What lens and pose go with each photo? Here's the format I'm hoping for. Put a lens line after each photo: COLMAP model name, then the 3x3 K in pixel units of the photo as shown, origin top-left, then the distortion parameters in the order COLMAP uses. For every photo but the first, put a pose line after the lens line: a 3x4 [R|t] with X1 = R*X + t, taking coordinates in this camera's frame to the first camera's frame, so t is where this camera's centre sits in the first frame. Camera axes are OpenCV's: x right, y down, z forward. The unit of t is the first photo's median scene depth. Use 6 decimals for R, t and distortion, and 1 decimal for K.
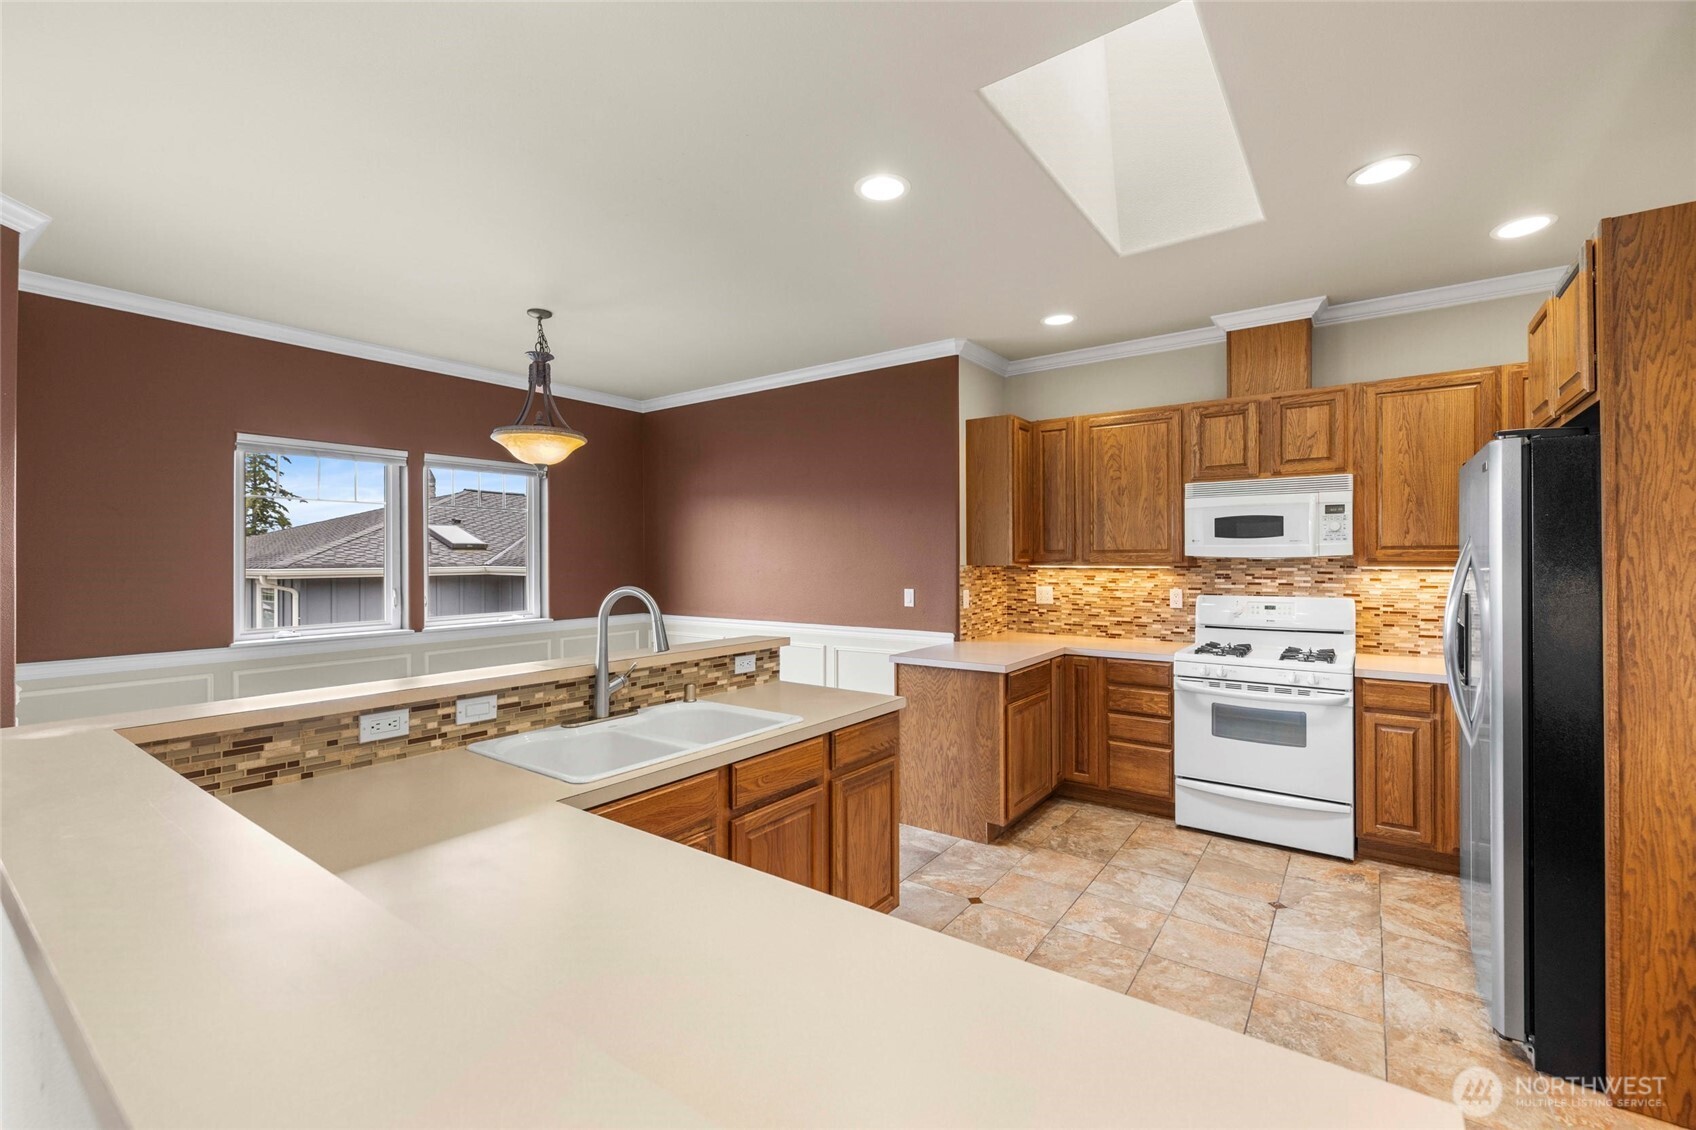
lens RADIAL K [[718.5, 0, 840.4], [0, 718.5, 555.3], [0, 0, 1]] dist [0.004784, -0.000676]
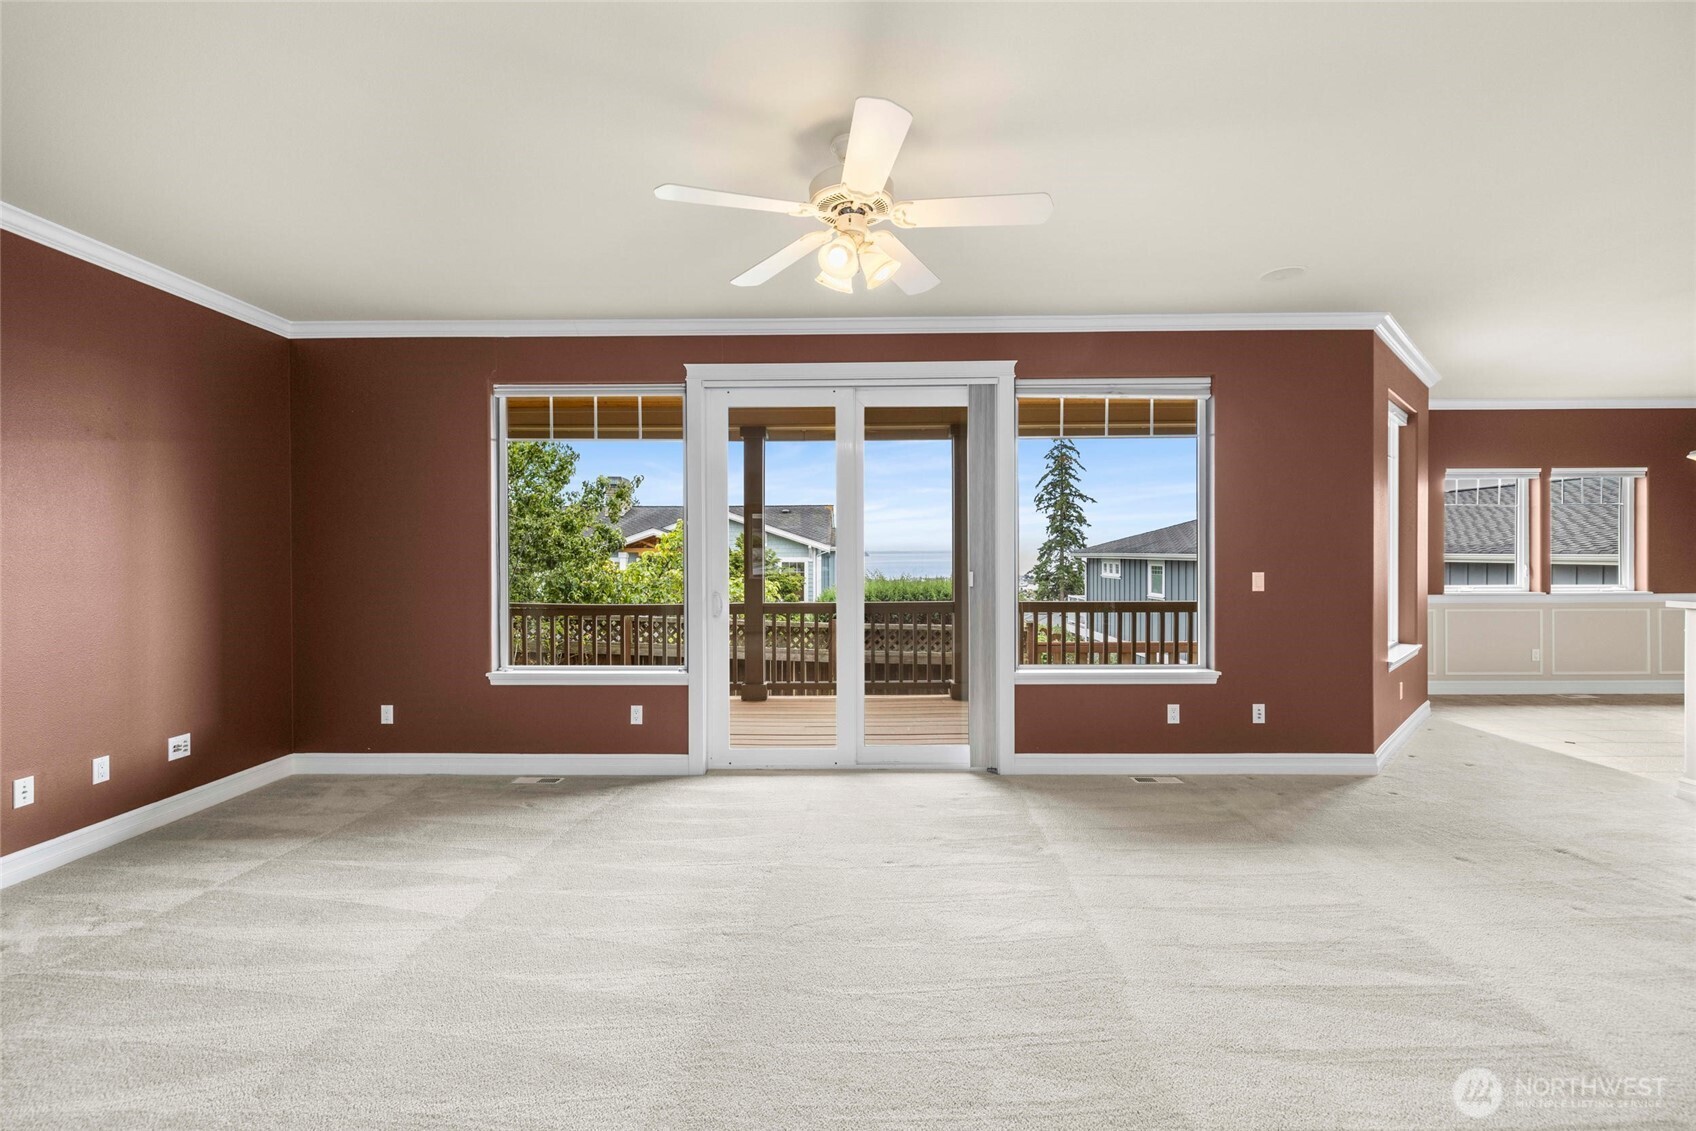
lens RADIAL K [[718.5, 0, 851.8], [0, 718.5, 559.9], [0, 0, 1]] dist [0.004784, -0.000676]
pose [[0.587604, 0.010424, -0.809082, -0.313931], [0.005074, 0.999850, 0.016567, 0.010353], [0.809133, -0.013840, 0.587463, -1.232613]]
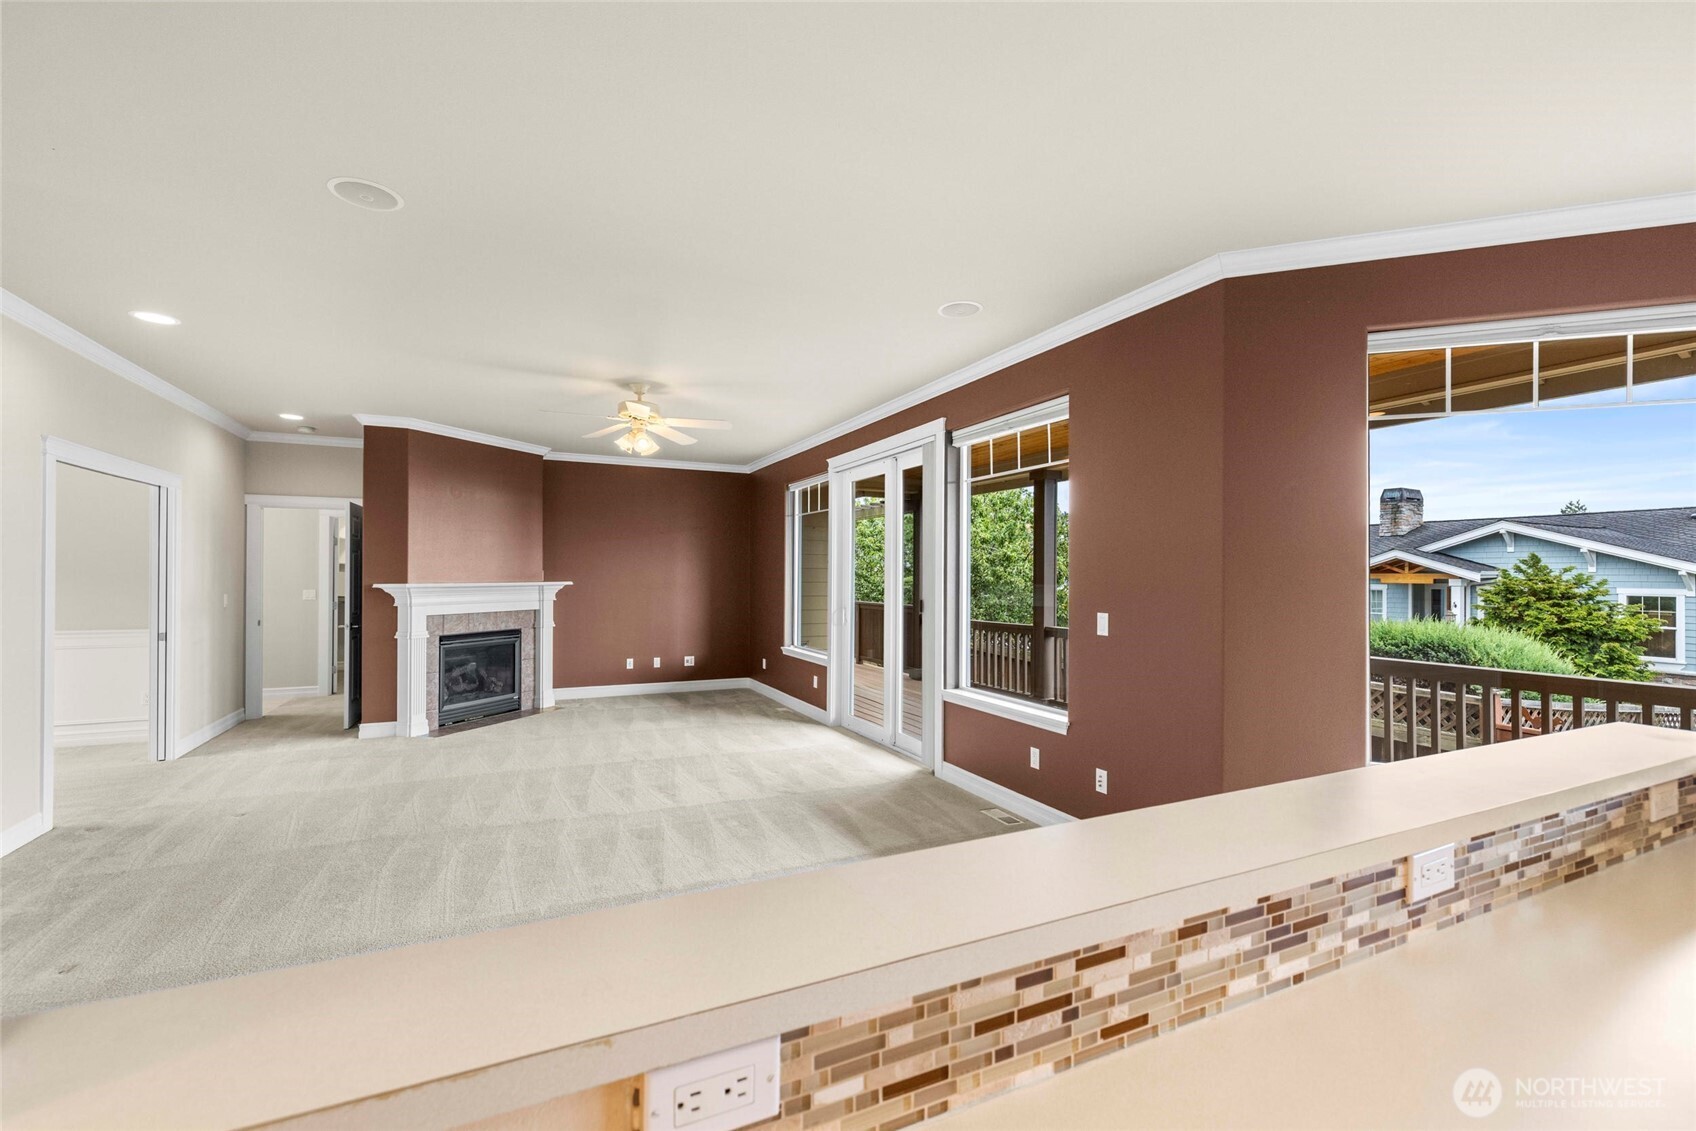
lens RADIAL K [[718.5, 0, 842.9], [0, 718.5, 584.0], [0, 0, 1]] dist [0.004784, -0.000676]
pose [[-0.474144, 0.012212, -0.880363, 0.171105], [0.001886, 0.999916, 0.012855, -0.000693], [0.880445, 0.004435, -0.474127, 0.156733]]
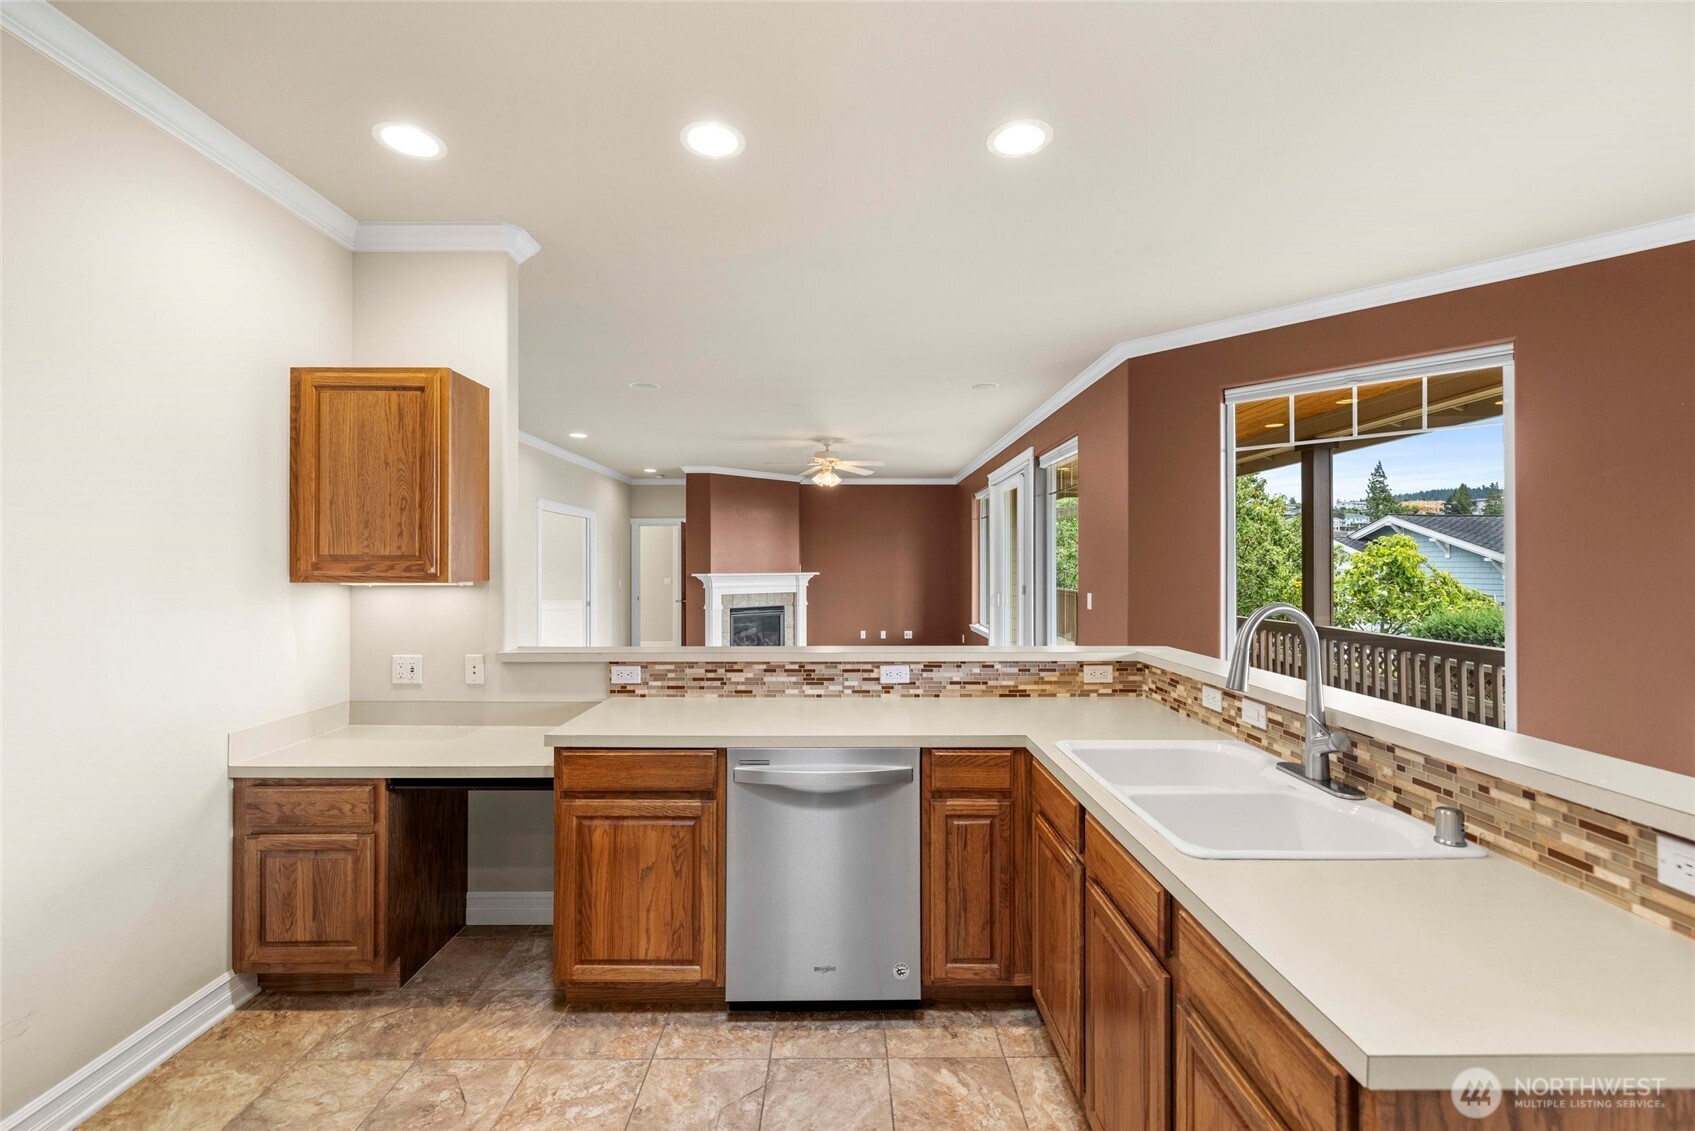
lens RADIAL K [[718.1, 0, 847.5], [0, 718.1, 563.7], [0, 0, 1]] dist [0.004784, -0.000676]
pose [[-0.801282, 0.001756, -0.598284, 0.316564], [0.006853, 0.999957, -0.006243, 0.002148], [0.598248, -0.009102, -0.801259, 0.820618]]
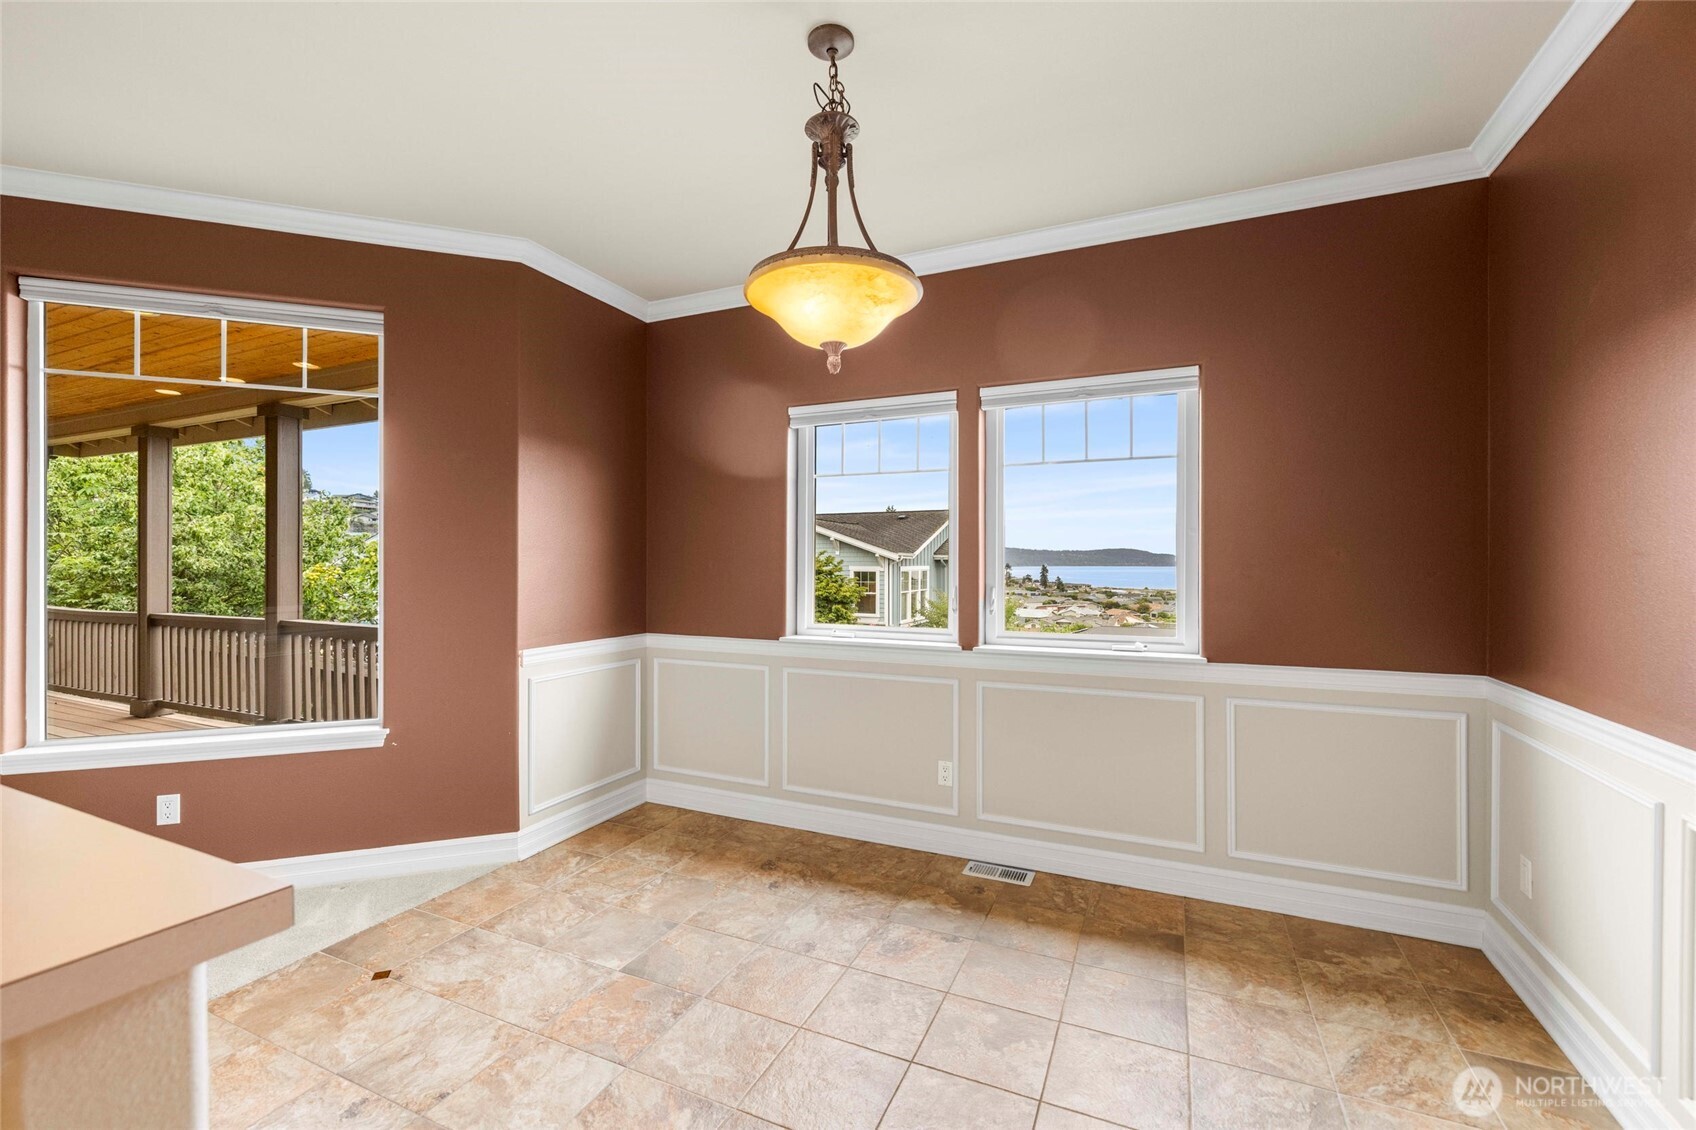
lens RADIAL K [[718.5, 0, 834.3], [0, 718.5, 565.7], [0, 0, 1]] dist [0.004784, -0.000676]
pose [[0.198711, 0.009690, -0.980010, 0.082042], [0.002924, 0.999941, 0.010479, 0.023455], [0.980054, -0.004948, 0.198671, 0.959702]]
